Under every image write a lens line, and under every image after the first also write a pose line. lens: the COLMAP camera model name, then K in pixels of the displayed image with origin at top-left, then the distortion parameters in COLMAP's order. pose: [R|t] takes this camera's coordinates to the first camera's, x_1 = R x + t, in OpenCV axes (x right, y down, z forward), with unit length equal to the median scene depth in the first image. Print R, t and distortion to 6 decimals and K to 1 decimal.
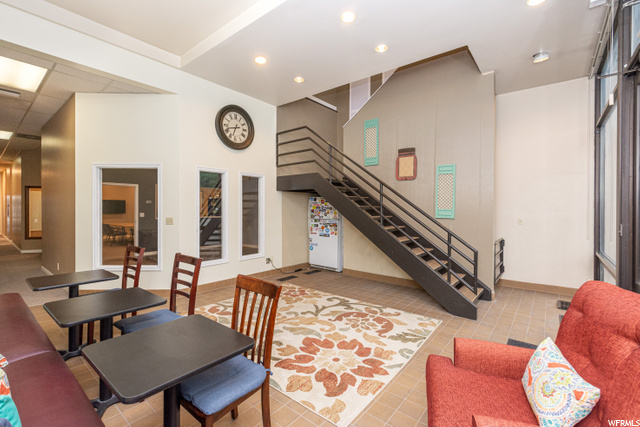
lens RADIAL K [[290.2, 0, 318.0], [0, 290.2, 212.3], [0, 0, 1]] dist [-0.000065, 0.000003]
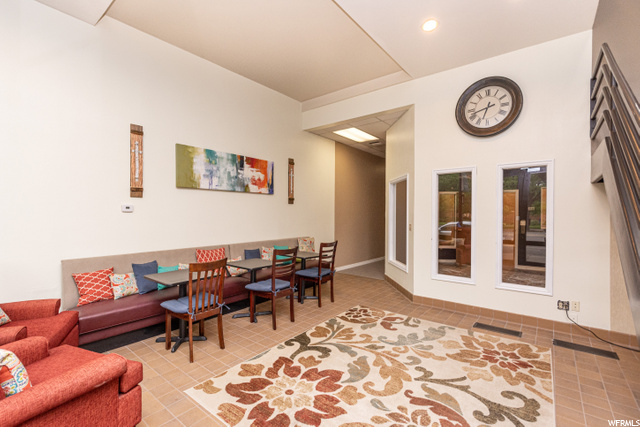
lens RADIAL K [[290.2, 0, 317.8], [0, 290.2, 213.8], [0, 0, 1]] dist [-0.000065, 0.000003]
pose [[0.007754, -0.009075, -0.999929, 0.452370], [-0.014785, 0.999848, -0.009189, -0.004174], [0.999861, 0.014855, 0.007619, 0.555196]]
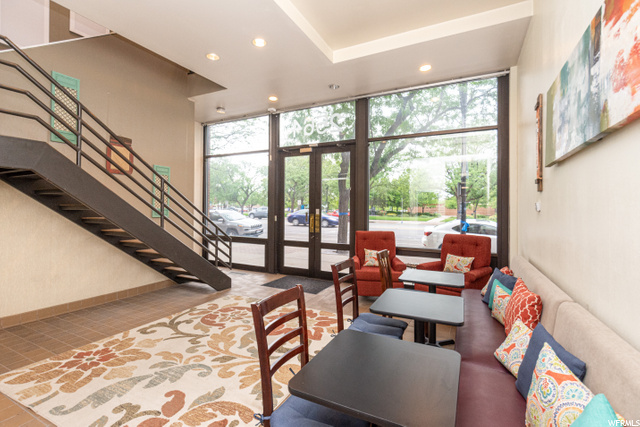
lens RADIAL K [[290.2, 0, 319.7], [0, 290.2, 211.1], [0, 0, 1]] dist [-0.000065, 0.000003]
pose [[-0.204209, -0.010831, 0.978867, -0.657059], [0.001754, 0.999933, 0.011430, -0.012415], [-0.978926, 0.004050, -0.204176, 0.614616]]
